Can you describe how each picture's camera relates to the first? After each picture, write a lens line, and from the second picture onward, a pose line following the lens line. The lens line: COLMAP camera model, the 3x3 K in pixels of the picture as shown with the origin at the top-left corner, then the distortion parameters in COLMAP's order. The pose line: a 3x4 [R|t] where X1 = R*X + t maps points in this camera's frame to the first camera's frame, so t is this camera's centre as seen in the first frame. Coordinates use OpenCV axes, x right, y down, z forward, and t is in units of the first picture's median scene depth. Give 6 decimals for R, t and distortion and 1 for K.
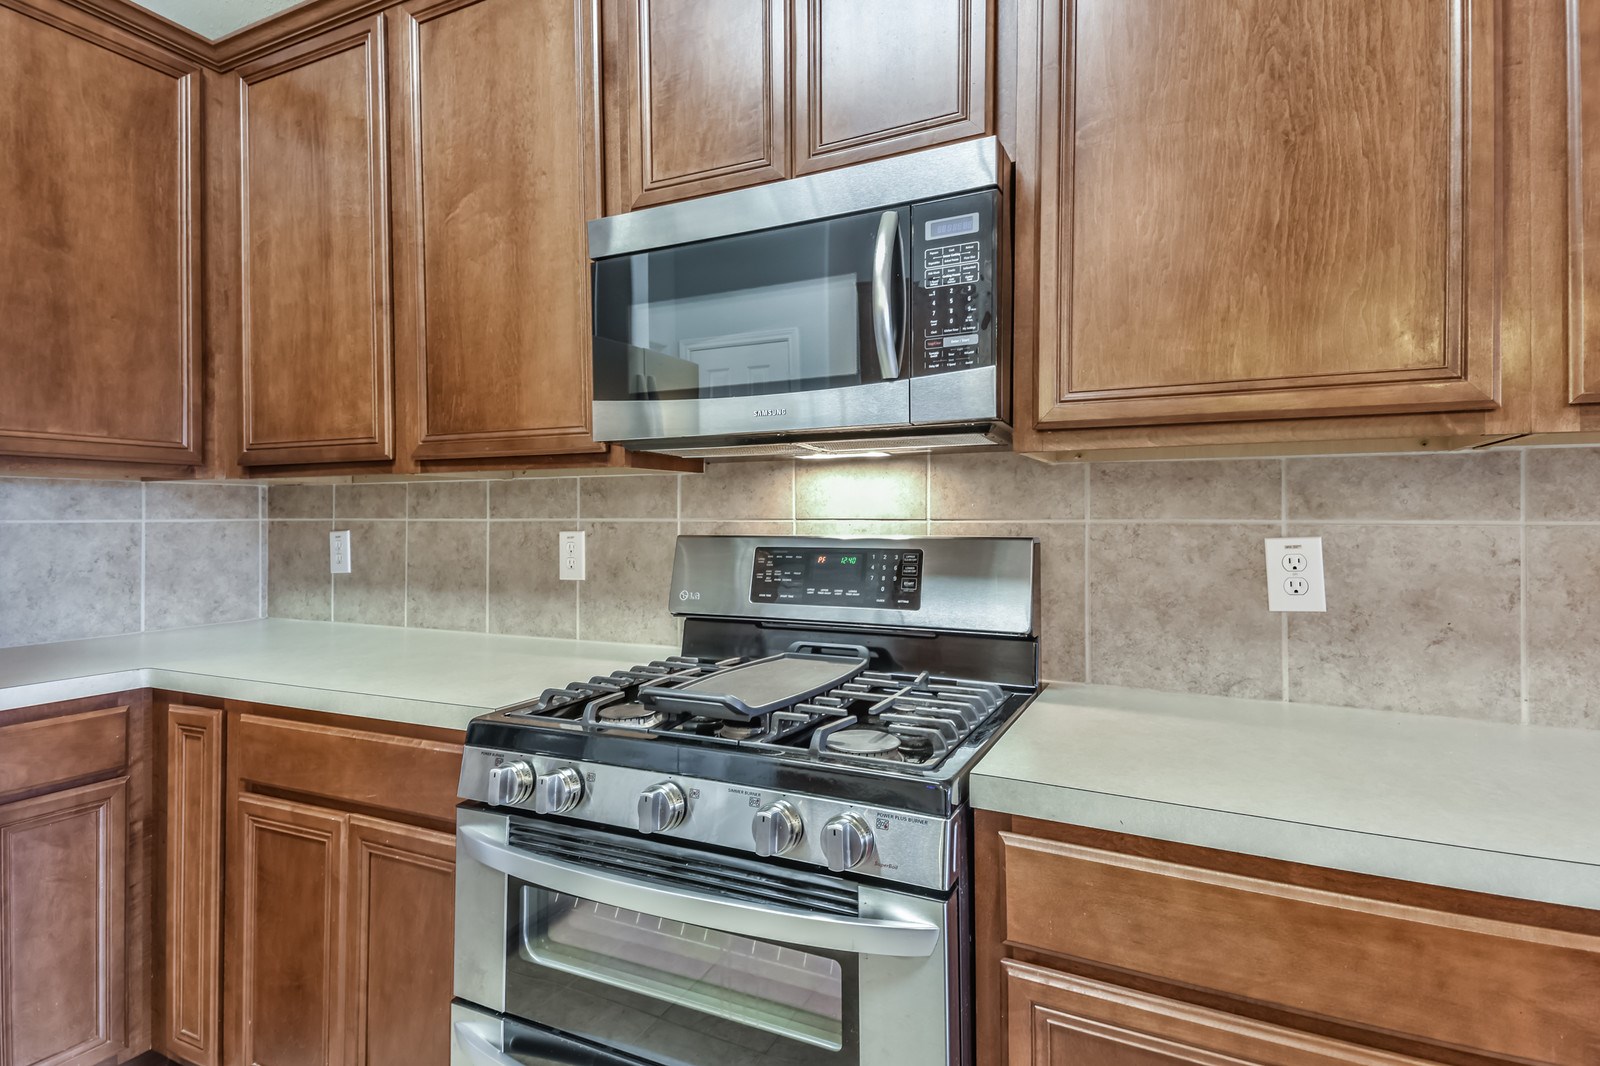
lens RADIAL K [[818.7, 0, 799.0], [0, 818.7, 511.7], [0, 0, 1]] dist [0.087036, -0.044916]
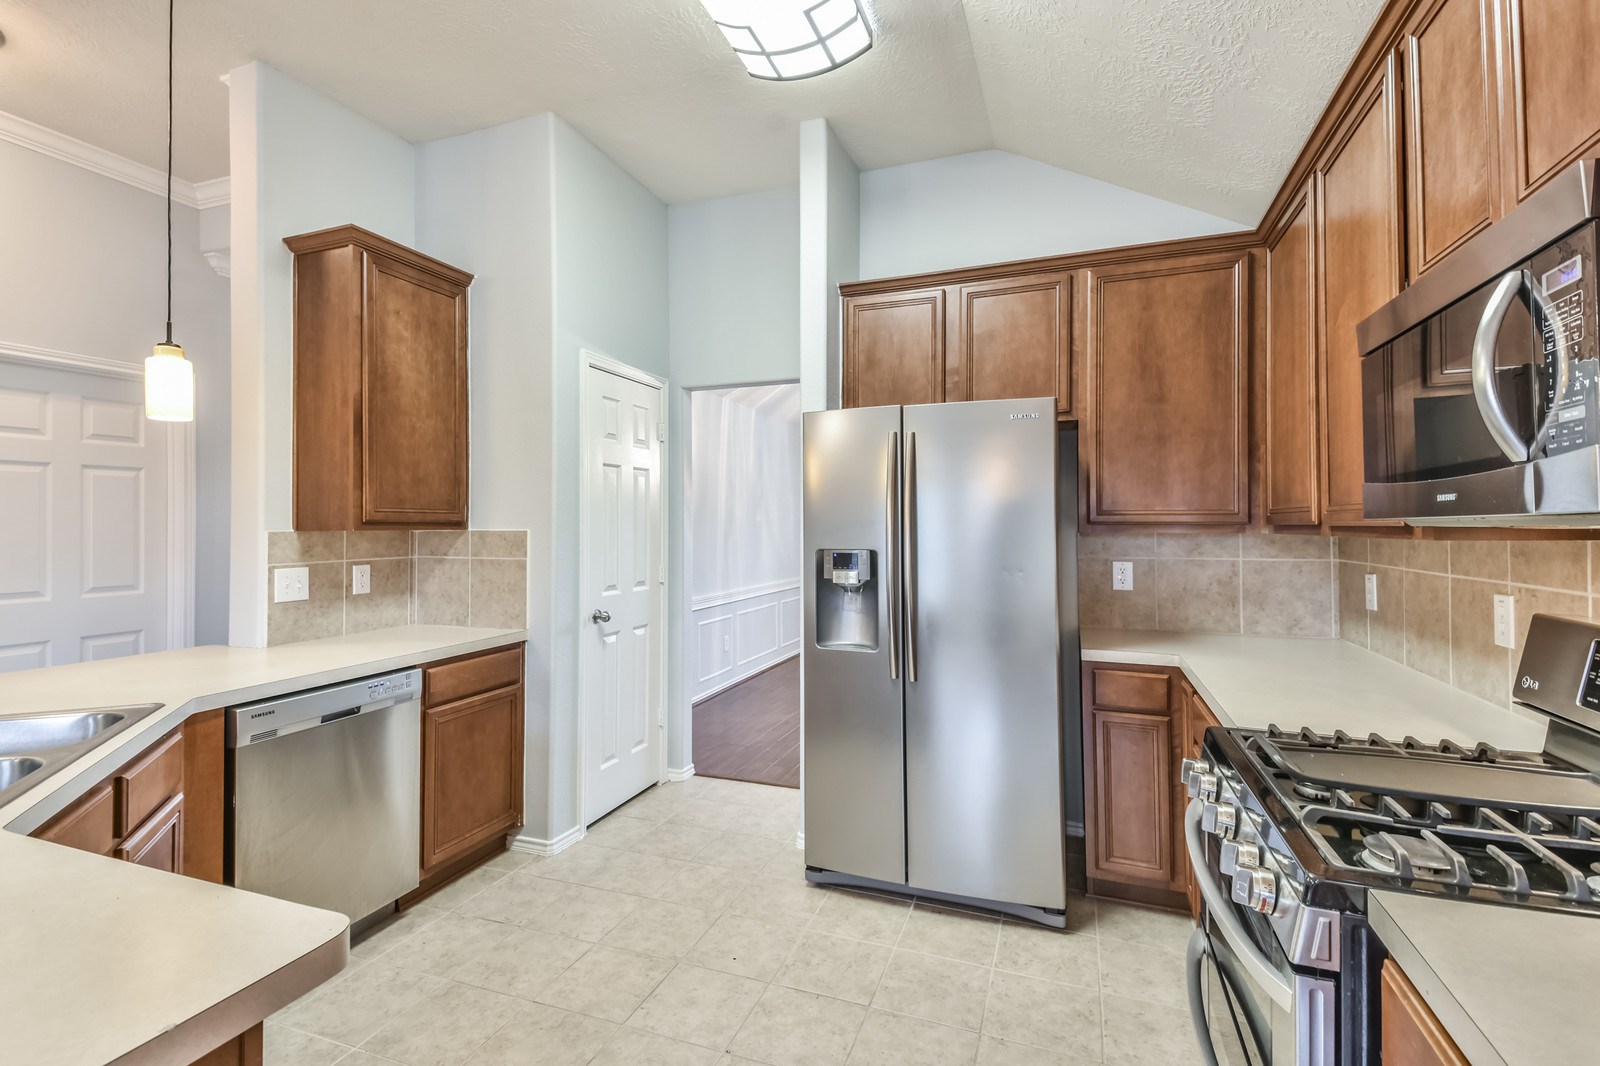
lens RADIAL K [[729.8, 0, 800.9], [0, 729.8, 513.0], [0, 0, 1]] dist [0.073734, -0.043288]
pose [[0.098462, -0.014858, -0.995030, 0.508876], [0.008394, 0.999865, -0.014099, -0.065345], [0.995105, -0.006964, 0.098573, 0.113479]]
